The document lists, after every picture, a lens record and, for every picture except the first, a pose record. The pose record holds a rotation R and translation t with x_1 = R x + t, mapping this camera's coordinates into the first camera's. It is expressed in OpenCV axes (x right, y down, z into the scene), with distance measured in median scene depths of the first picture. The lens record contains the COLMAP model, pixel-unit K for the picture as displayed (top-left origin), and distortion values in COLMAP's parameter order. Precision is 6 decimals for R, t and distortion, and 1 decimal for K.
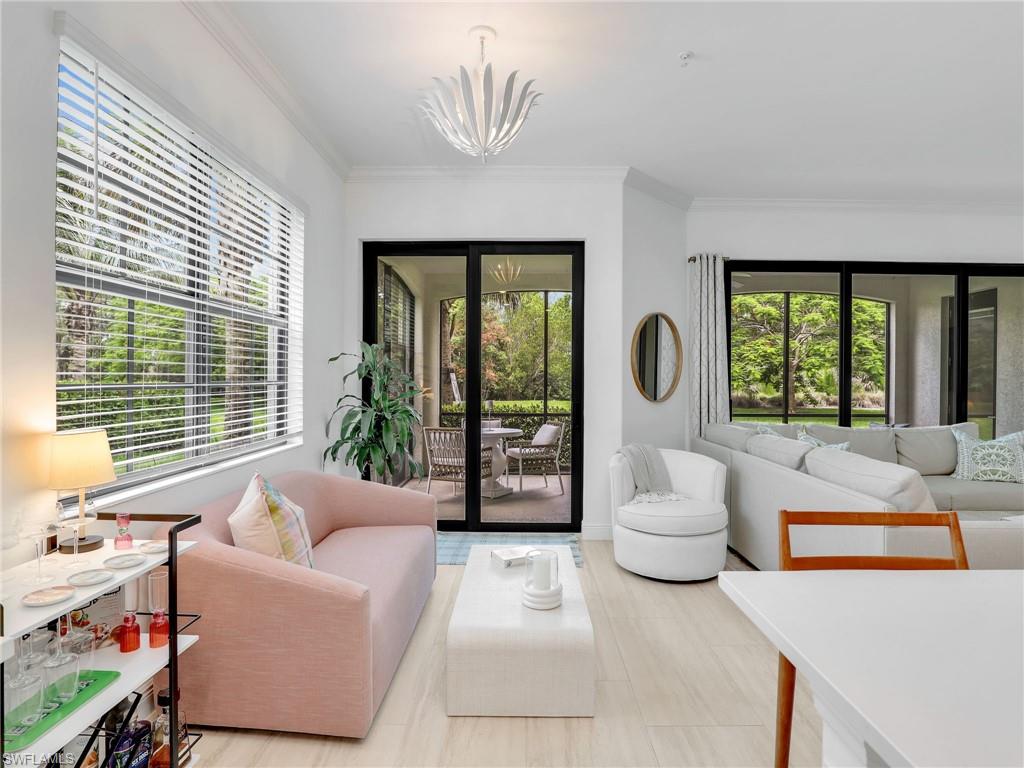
lens RADIAL K [[537.3, 0, 516.9], [0, 537.3, 382.7], [0, 0, 1]] dist [-0.031237, 0.001133]
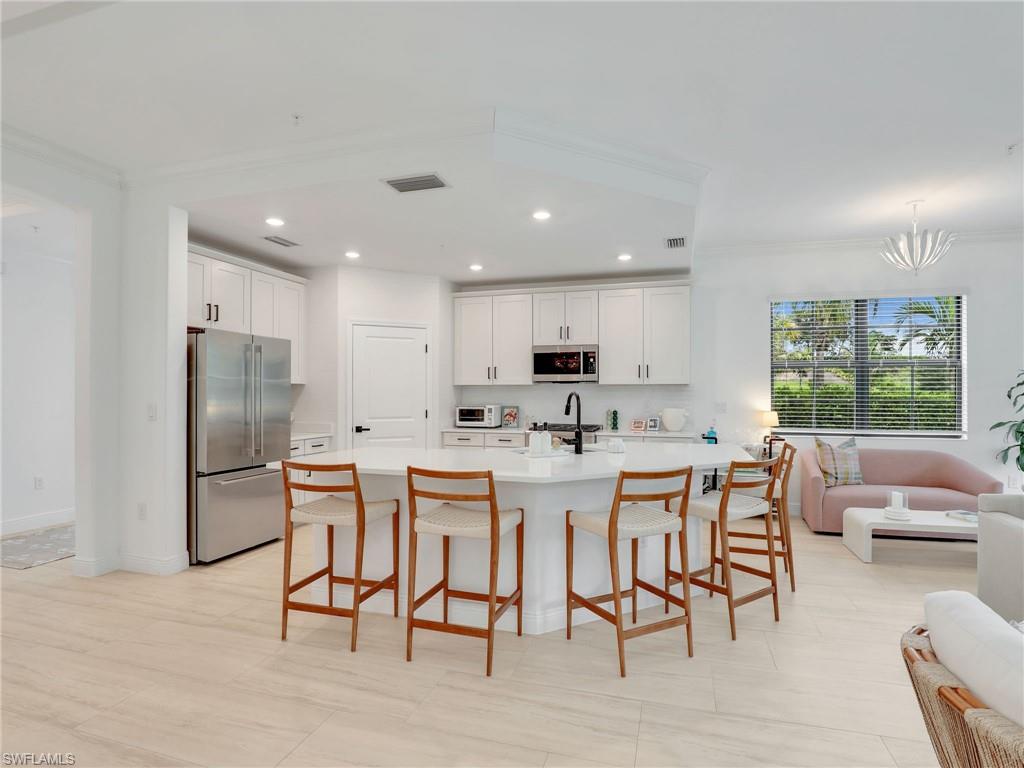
lens RADIAL K [[539.0, 0, 514.9], [0, 539.0, 391.4], [0, 0, 1]] dist [-0.030923, -0.000411]
pose [[-0.281628, -0.008759, -0.959484, 1.045393], [-0.014919, 0.999877, -0.004749, 0.000714], [0.959408, 0.012977, -0.281724, 0.117959]]
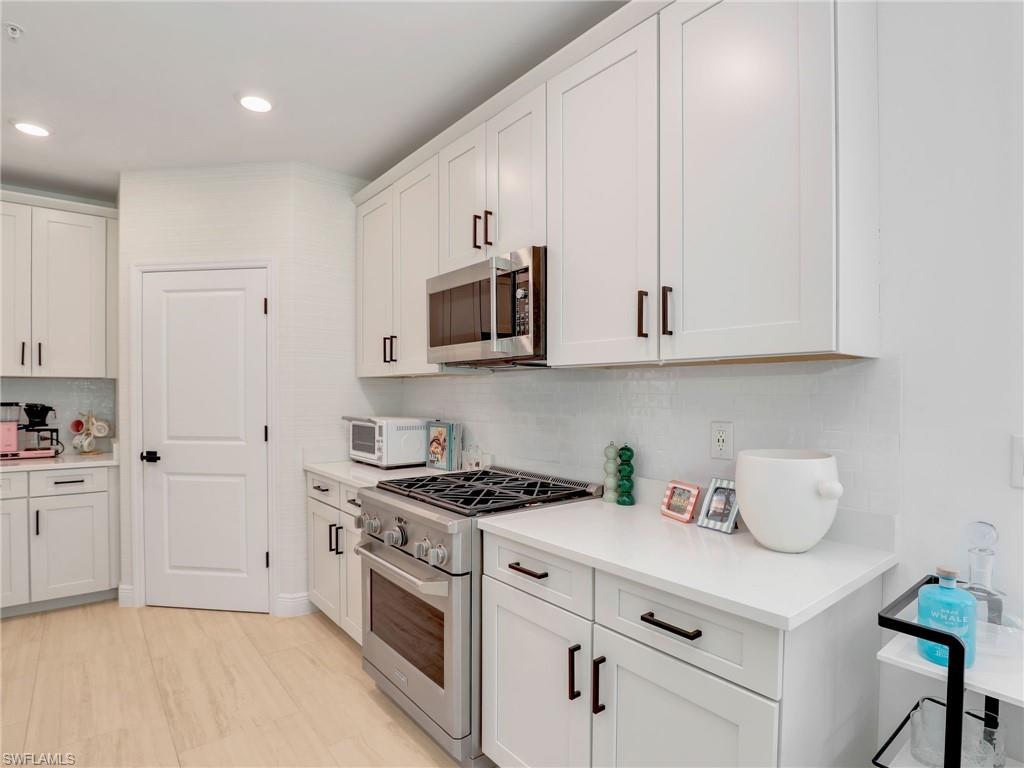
lens RADIAL K [[544.2, 0, 514.1], [0, 544.2, 399.3], [0, 0, 1]] dist [-0.029421, 0.003161]
pose [[-0.771063, -0.000609, -0.636758, 0.061139], [-0.015342, 0.999727, 0.017621, -0.006546], [0.636574, 0.023356, -0.770862, 0.258263]]
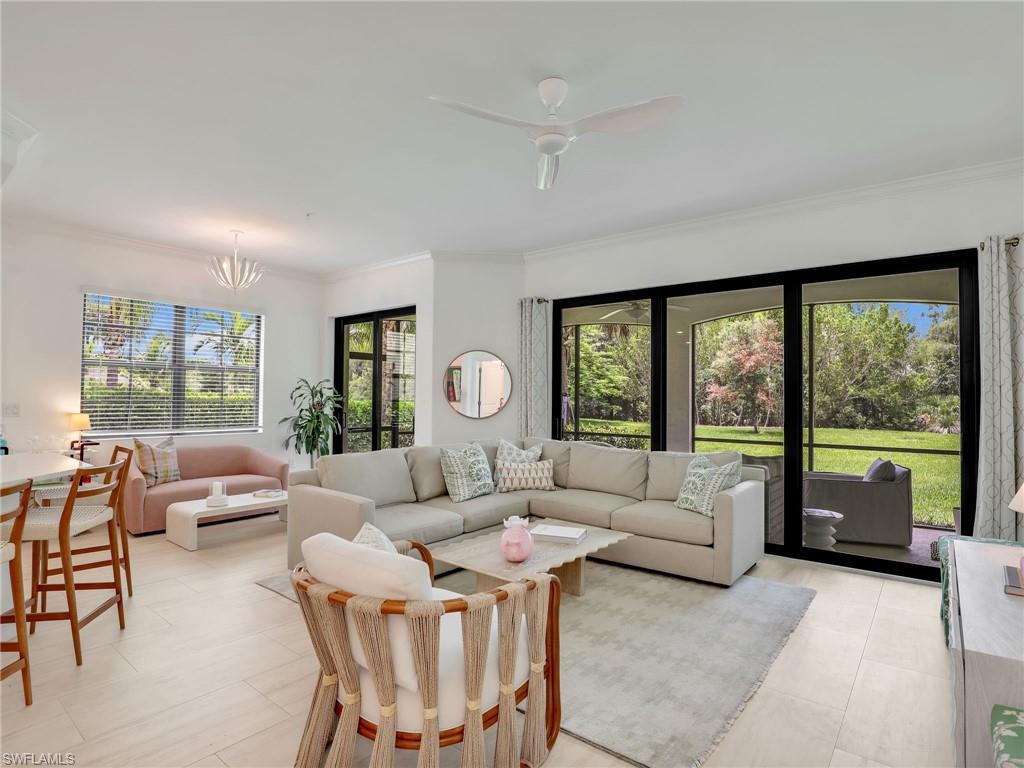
lens RADIAL K [[537.3, 0, 516.9], [0, 537.3, 382.7], [0, 0, 1]] dist [-0.031237, 0.001133]
pose [[0.789700, -0.014745, -0.613317, 1.084729], [-0.012753, 0.999101, -0.040442, 0.000518], [0.613361, 0.039759, 0.788801, 0.029334]]
